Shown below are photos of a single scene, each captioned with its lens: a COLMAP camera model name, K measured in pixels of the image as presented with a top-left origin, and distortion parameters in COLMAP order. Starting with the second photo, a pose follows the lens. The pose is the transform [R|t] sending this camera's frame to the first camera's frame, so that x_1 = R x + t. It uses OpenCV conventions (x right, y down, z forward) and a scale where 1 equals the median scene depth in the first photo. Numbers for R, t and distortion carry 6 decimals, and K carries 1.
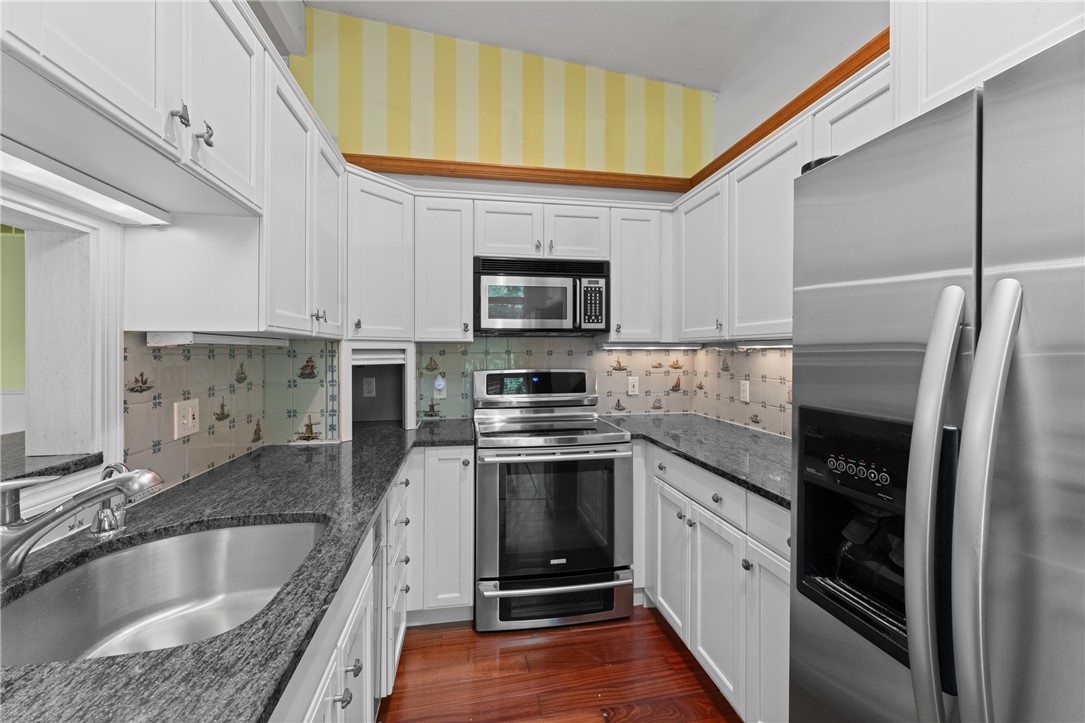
lens RADIAL K [[431.1, 0, 542.3], [0, 431.1, 355.5], [0, 0, 1]] dist [0.000227, -0.000156]
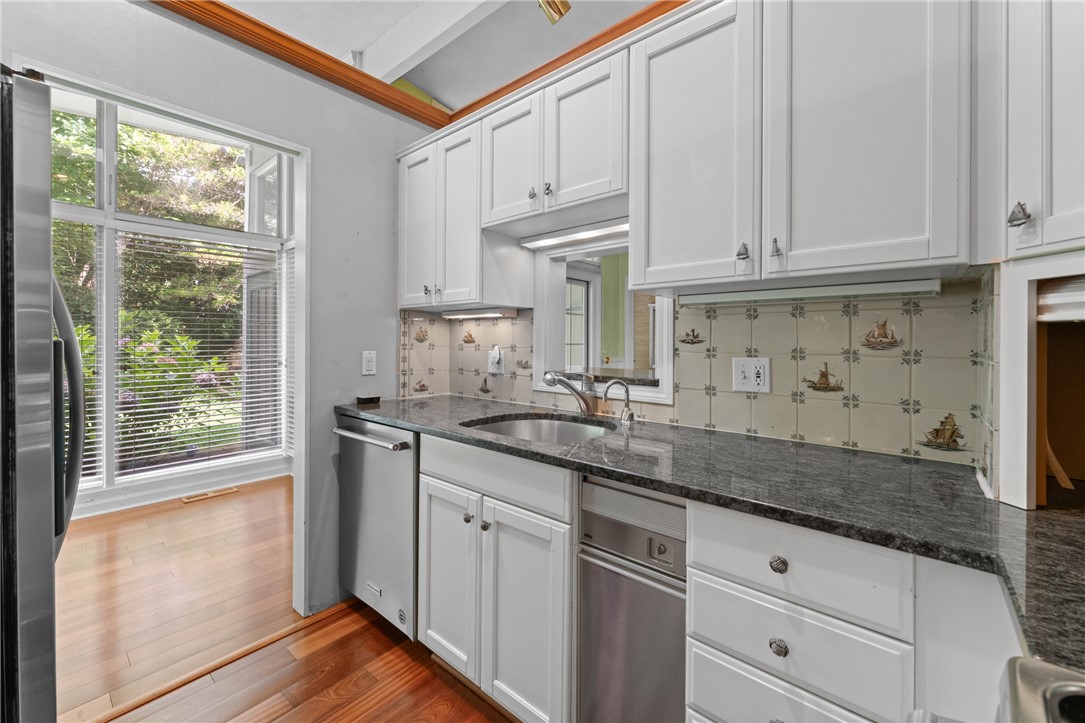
lens RADIAL K [[431.1, 0, 541.6], [0, 431.1, 336.0], [0, 0, 1]] dist [0.000227, -0.000156]
pose [[-0.773374, -0.000461, -0.633950, 0.247008], [-0.002931, 0.999992, 0.002849, 0.055298], [0.633943, 0.004061, -0.773369, 1.635165]]
